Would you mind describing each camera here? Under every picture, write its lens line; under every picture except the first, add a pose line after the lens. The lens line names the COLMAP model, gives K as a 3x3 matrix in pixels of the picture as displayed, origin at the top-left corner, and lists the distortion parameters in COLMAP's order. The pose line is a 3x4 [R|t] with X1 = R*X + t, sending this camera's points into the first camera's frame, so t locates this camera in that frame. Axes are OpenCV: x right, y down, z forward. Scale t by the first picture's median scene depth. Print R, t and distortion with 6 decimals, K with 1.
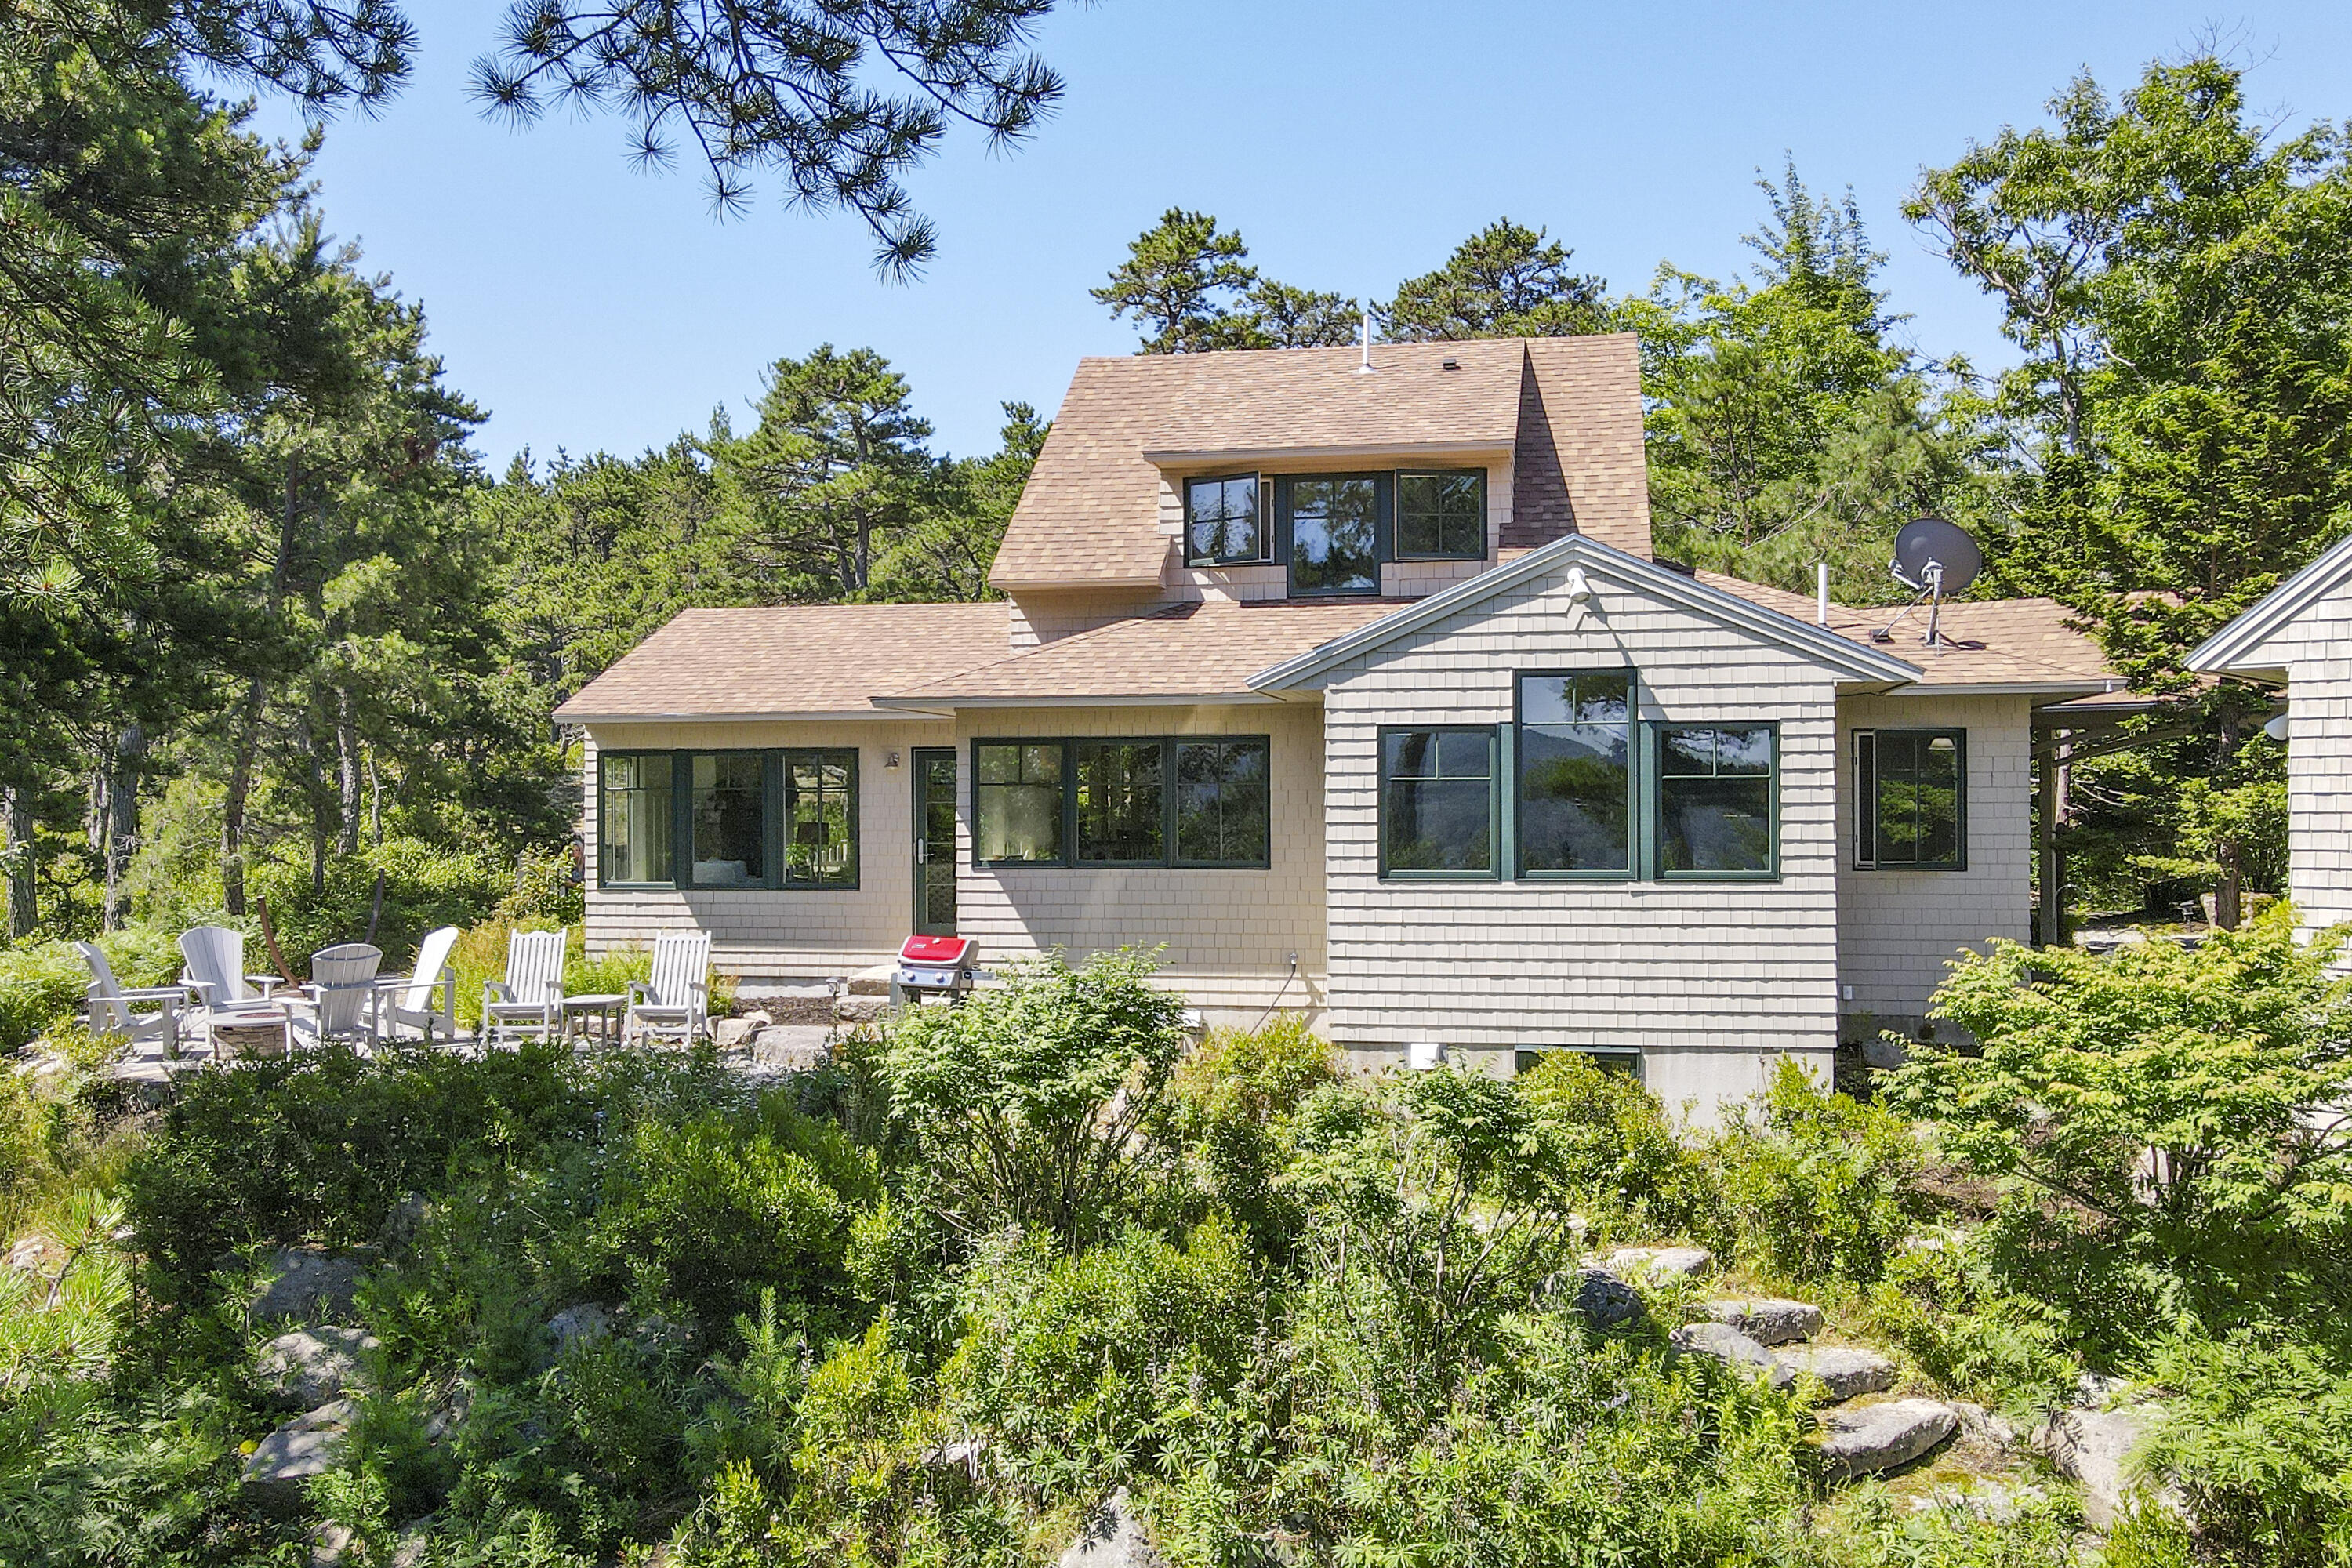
lens RADIAL K [[1714.9, 0, 1184.0], [0, 1714.9, 768.3], [0, 0, 1]] dist [0.005968, 0.010079]
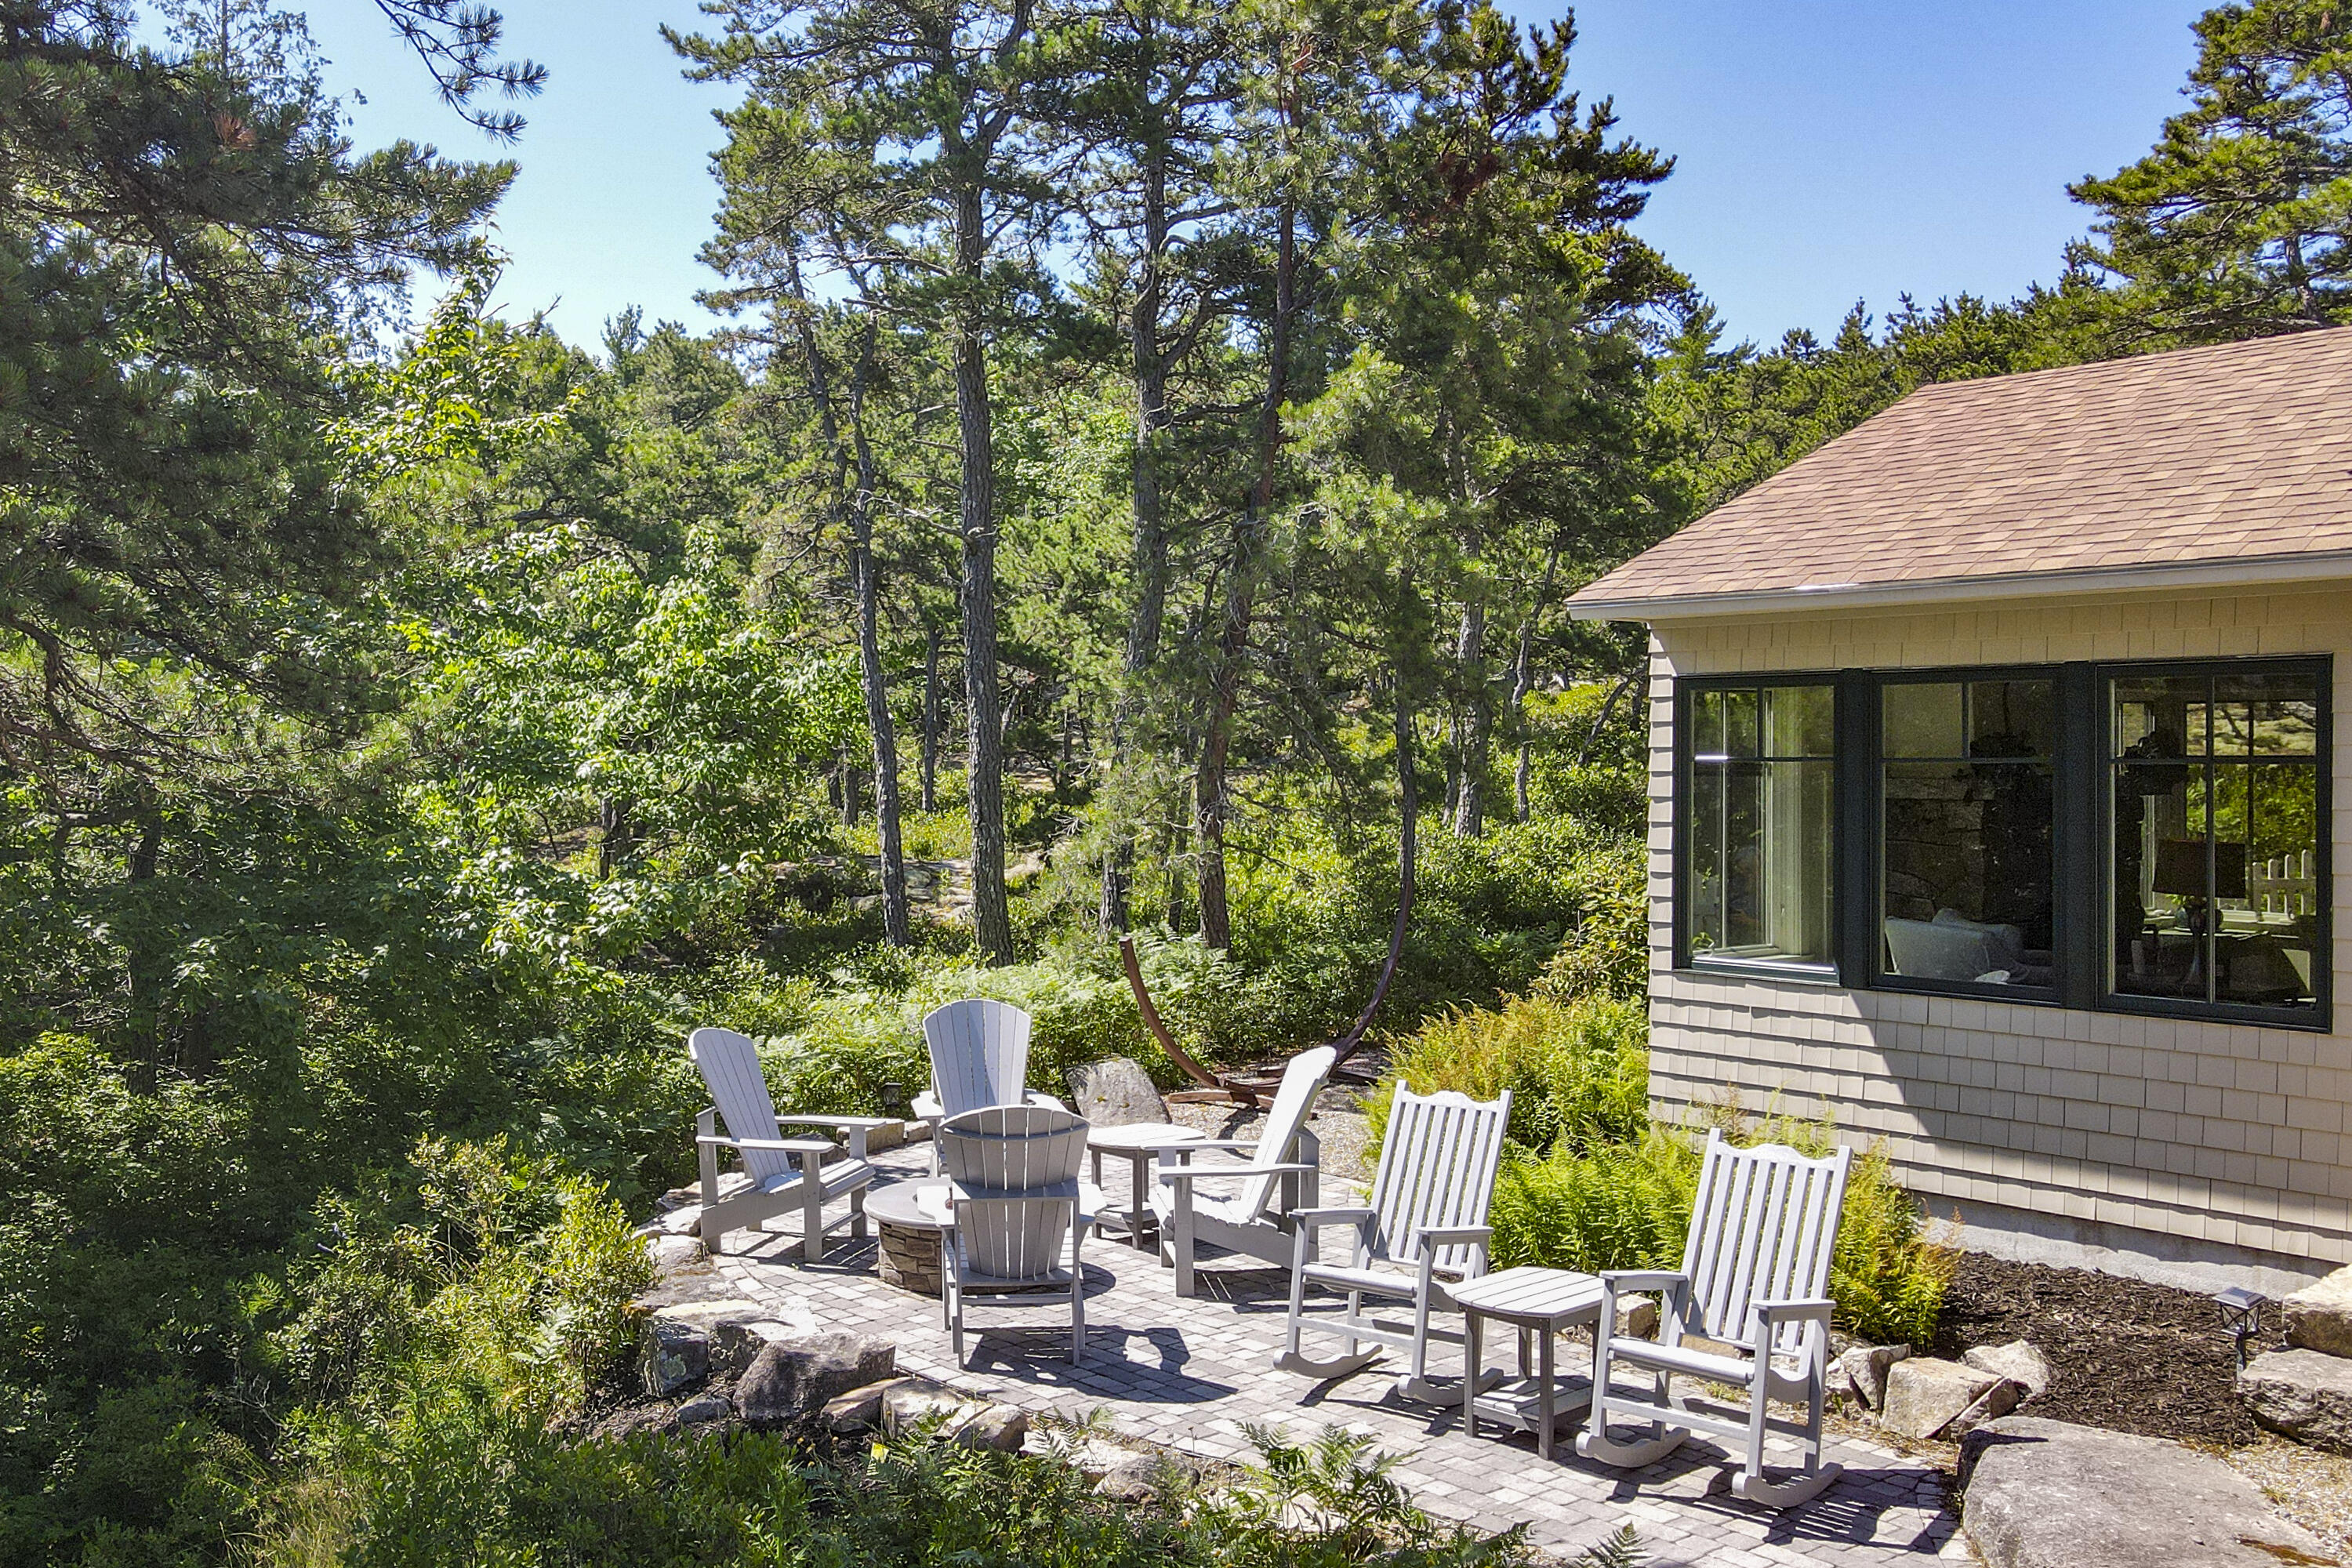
lens RADIAL K [[1714.9, 0, 1184.0], [0, 1714.9, 768.3], [0, 0, 1]] dist [0.005968, 0.010079]
pose [[0.704314, 0.014417, -0.709742, -0.100251], [0.010359, 0.999479, 0.030582, -0.001105], [0.709813, -0.028891, 0.703798, 0.564732]]
